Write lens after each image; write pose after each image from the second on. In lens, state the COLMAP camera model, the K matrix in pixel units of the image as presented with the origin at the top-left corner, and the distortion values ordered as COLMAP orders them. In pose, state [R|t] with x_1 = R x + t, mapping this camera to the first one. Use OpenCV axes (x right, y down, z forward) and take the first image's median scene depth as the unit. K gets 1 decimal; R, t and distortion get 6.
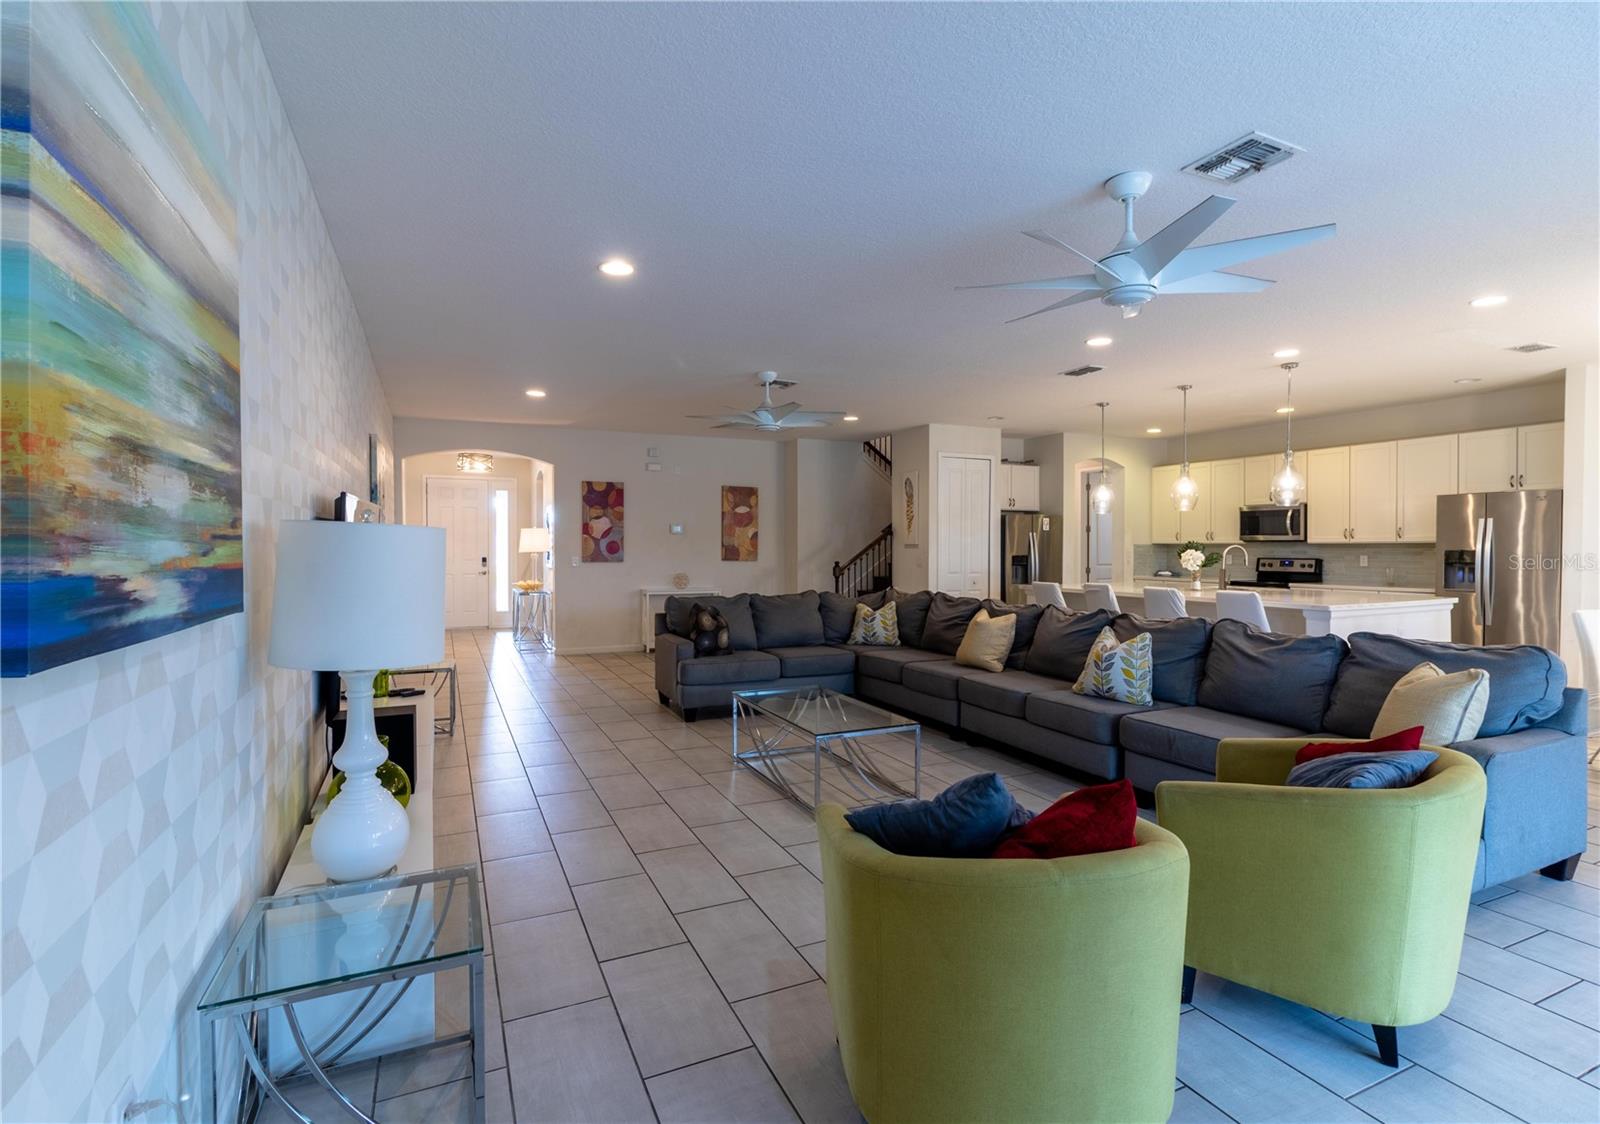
lens RADIAL K [[780.0, 0, 804.3], [0, 780.0, 554.5], [0, 0, 1]] dist [0.004569, 0.000524]
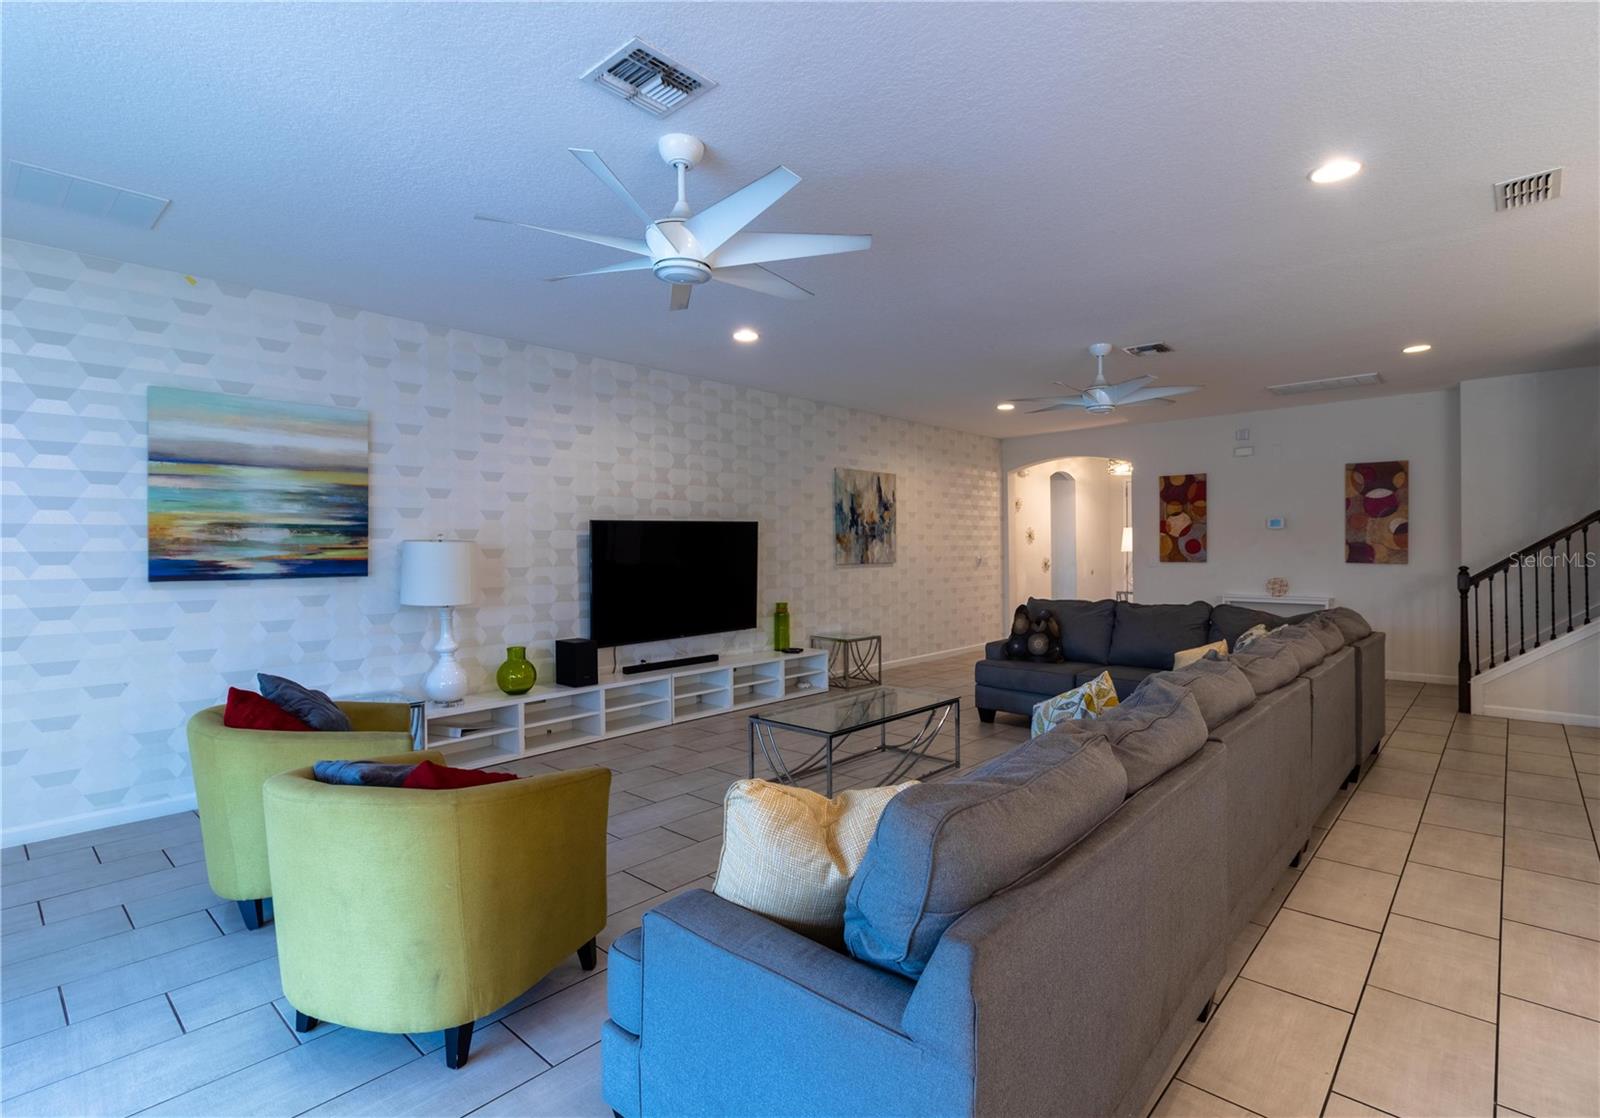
lens RADIAL K [[758.9, 0, 809.7], [0, 758.9, 556.1], [0, 0, 1]] dist [0.004099, 0.002633]
pose [[0.393775, 0.006642, -0.919183, 0.392284], [-0.001165, 0.999977, 0.006726, -0.002984], [0.919206, -0.001578, 0.393774, 0.240831]]
